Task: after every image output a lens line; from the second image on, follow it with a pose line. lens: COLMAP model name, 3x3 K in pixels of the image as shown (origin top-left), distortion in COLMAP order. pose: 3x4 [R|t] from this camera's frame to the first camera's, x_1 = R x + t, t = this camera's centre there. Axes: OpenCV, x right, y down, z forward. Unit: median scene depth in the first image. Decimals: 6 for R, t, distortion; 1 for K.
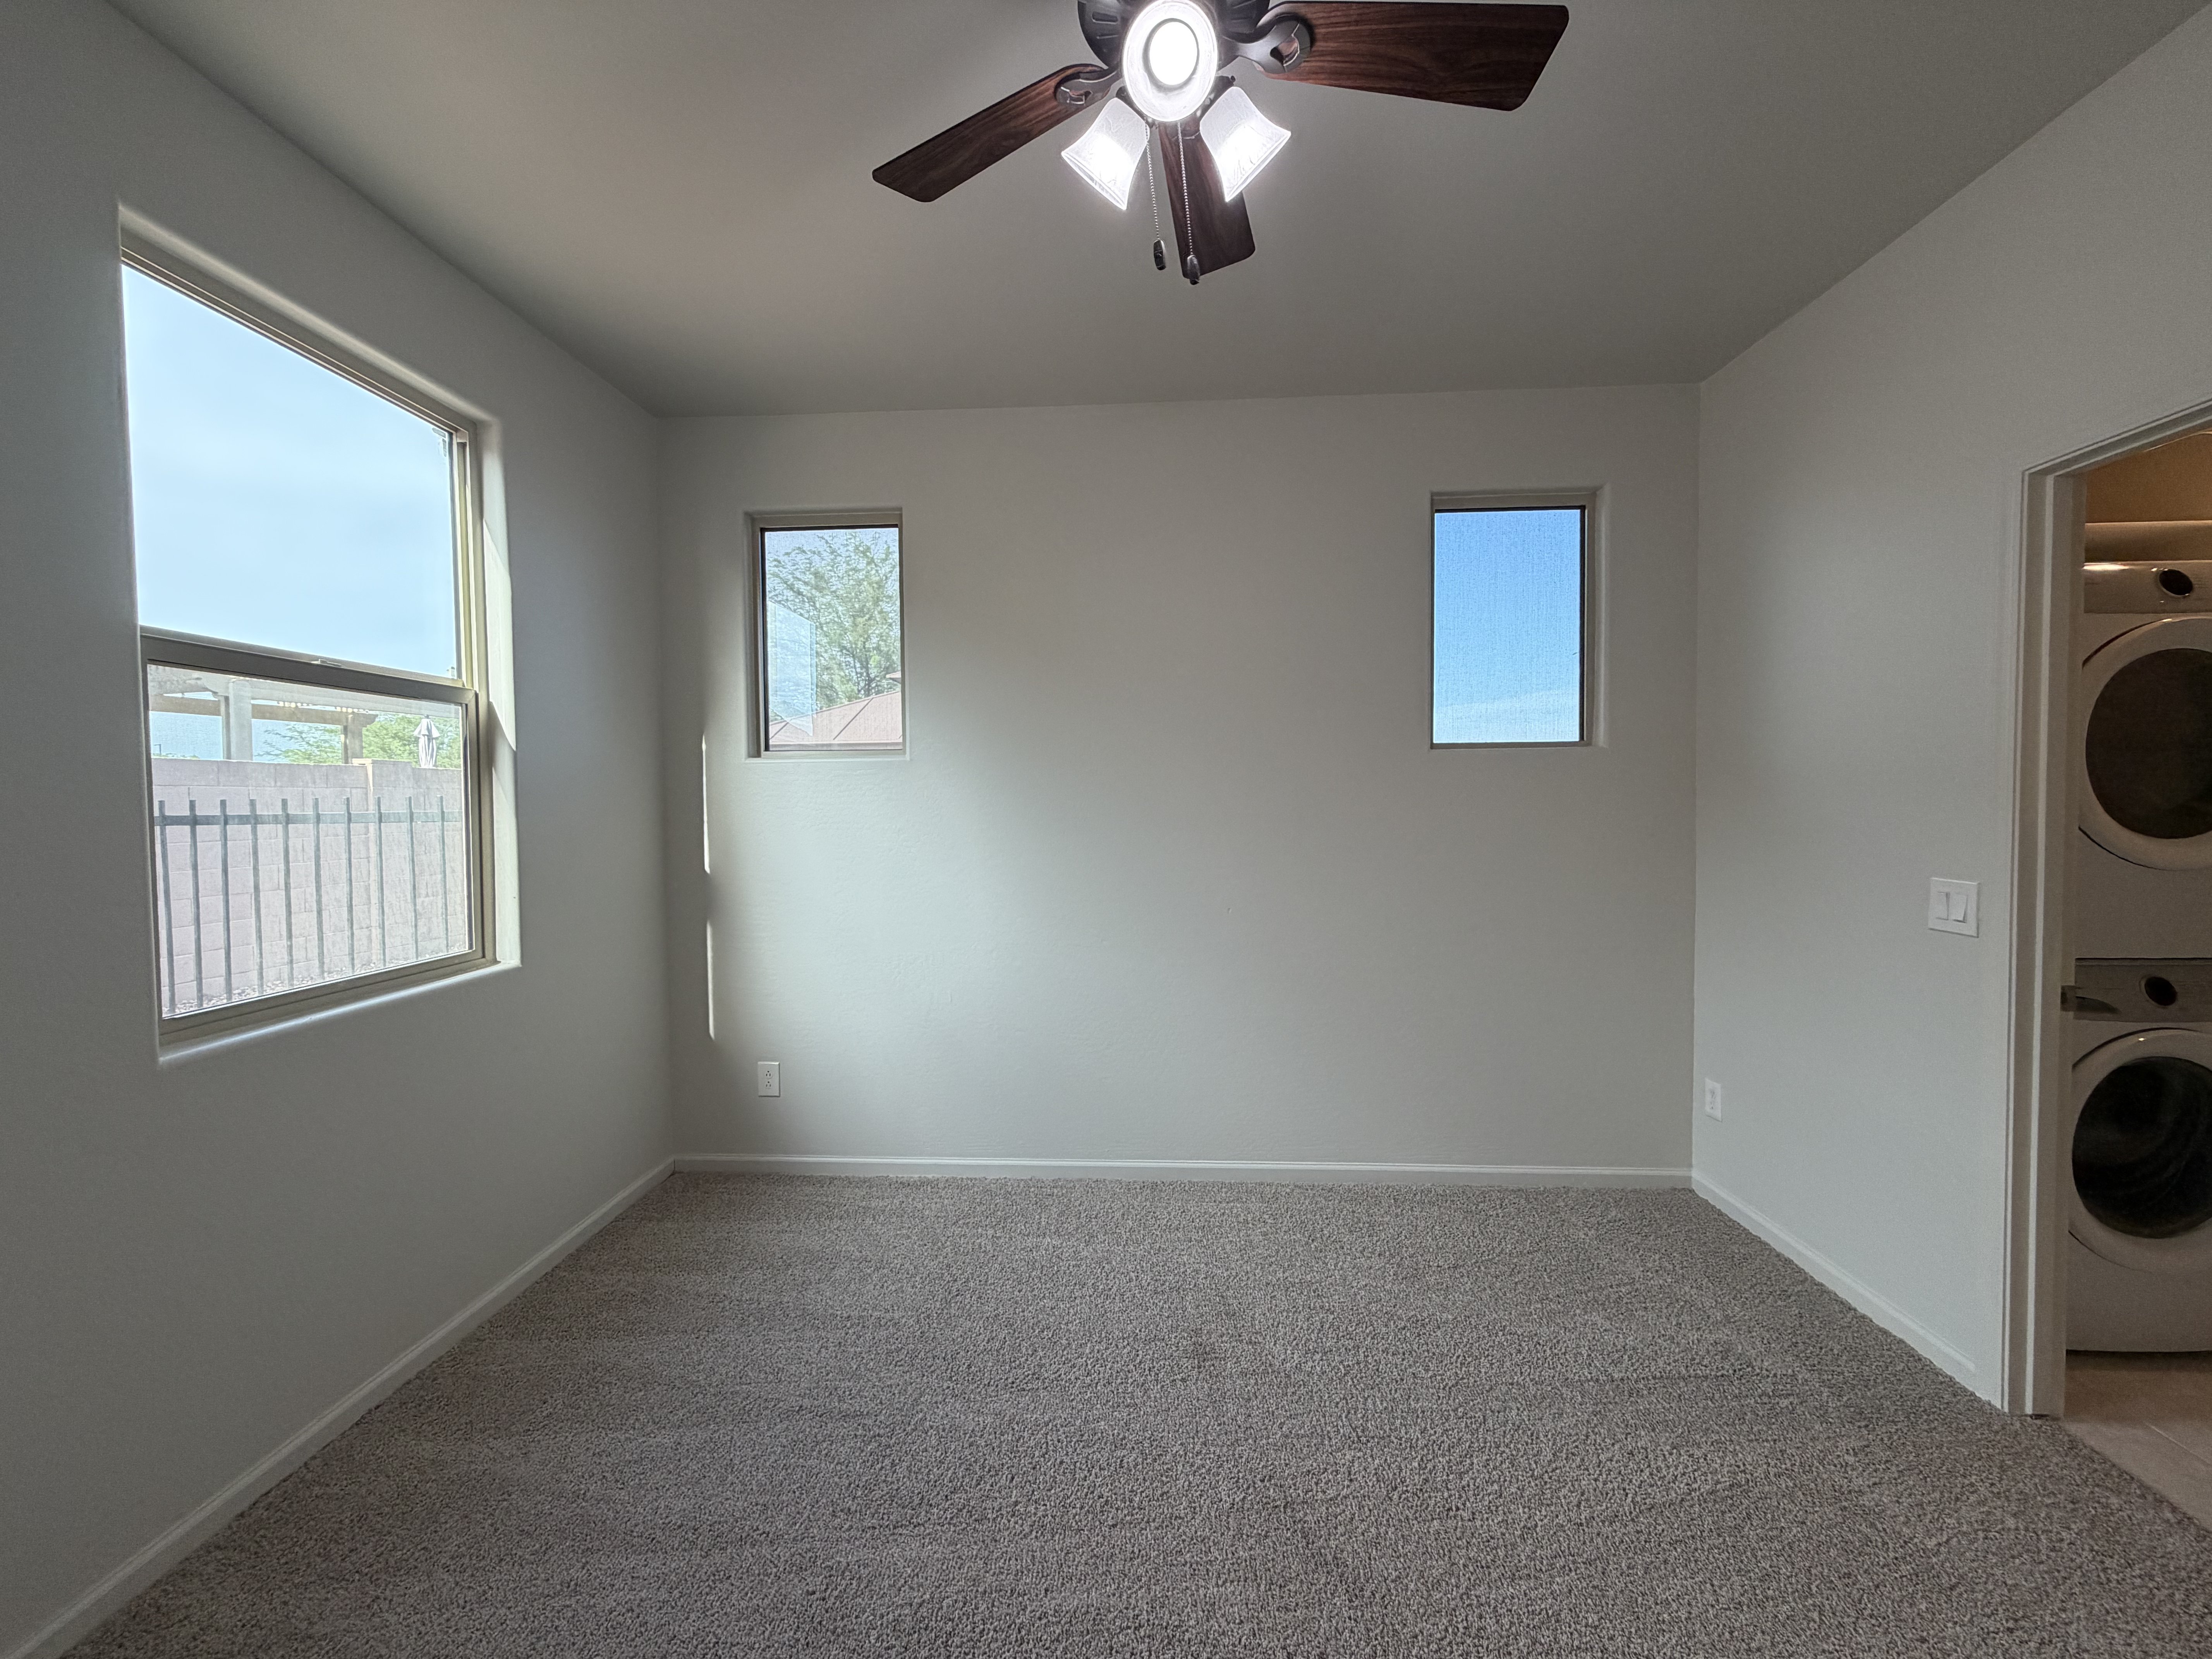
lens RADIAL K [[873.3, 0, 1106.0], [0, 873.3, 829.5], [0, 0, 1]] dist [-0.002943, -0.000270]
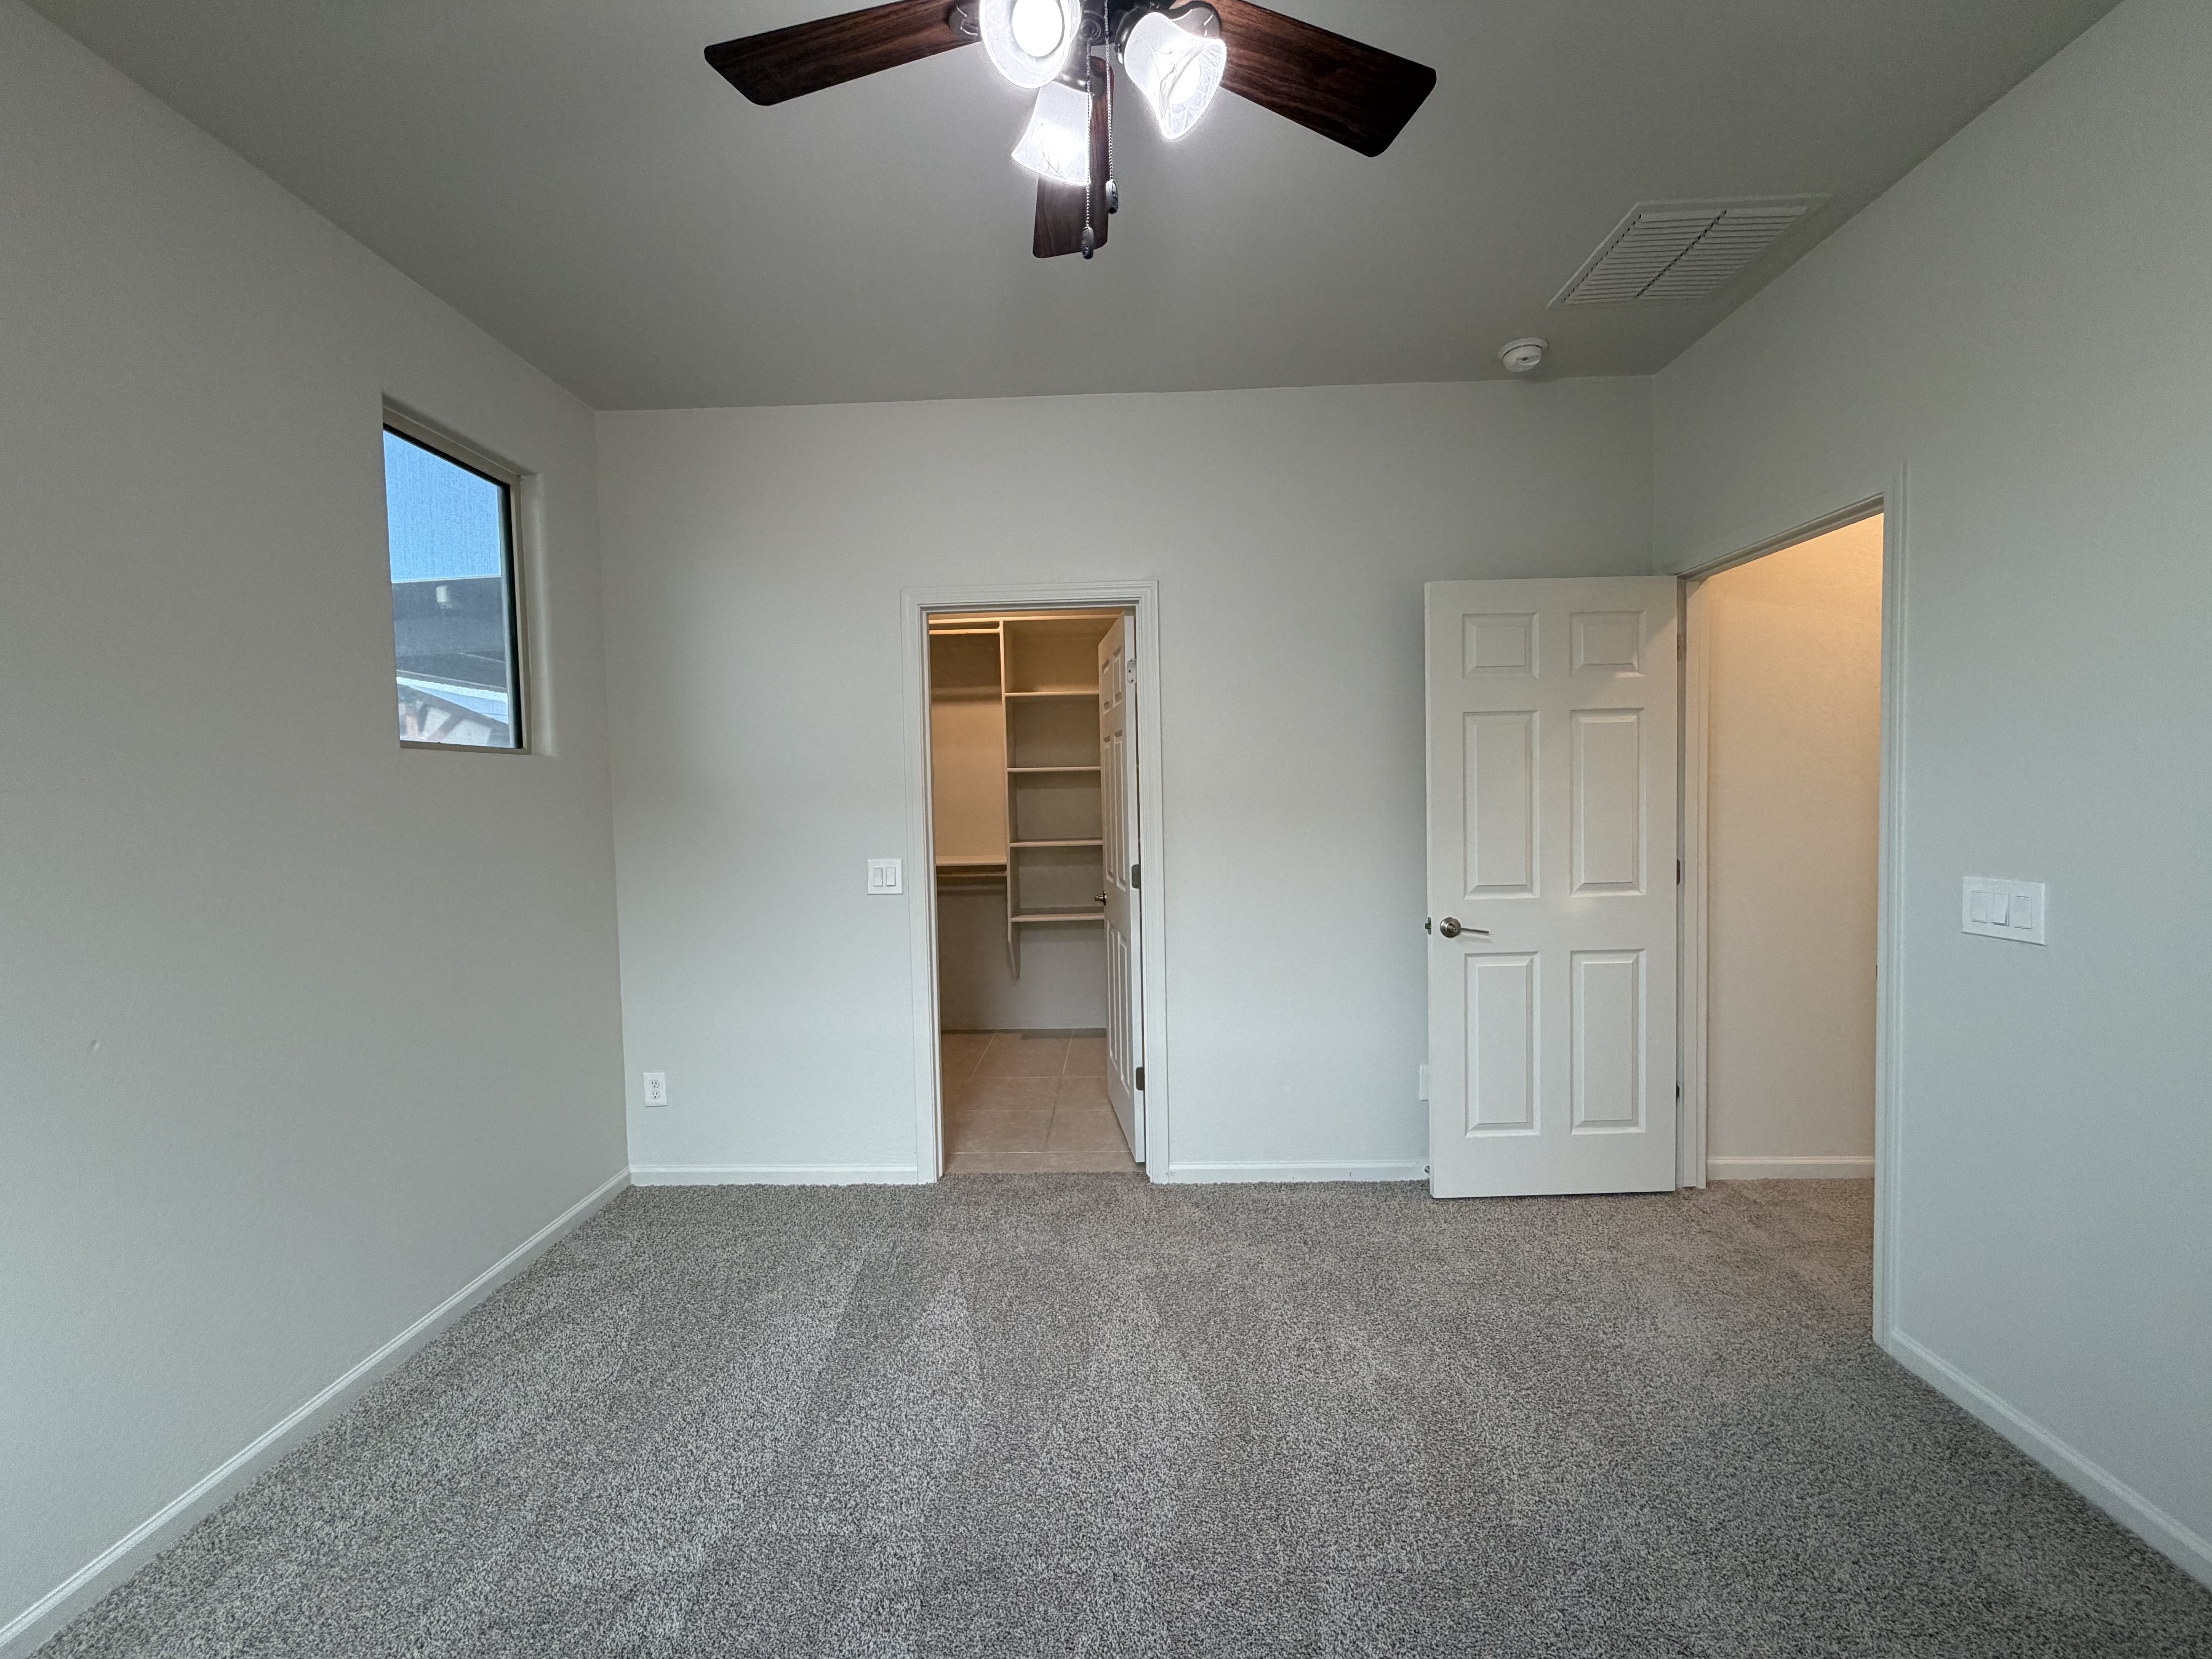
lens RADIAL K [[873.3, 0, 1106.0], [0, 873.3, 829.5], [0, 0, 1]] dist [-0.002943, -0.000270]
pose [[-0.014928, -0.032011, 0.999376, -0.375537], [0.055925, 0.997896, 0.032799, -0.015457], [-0.998323, 0.056380, -0.013107, 0.429503]]
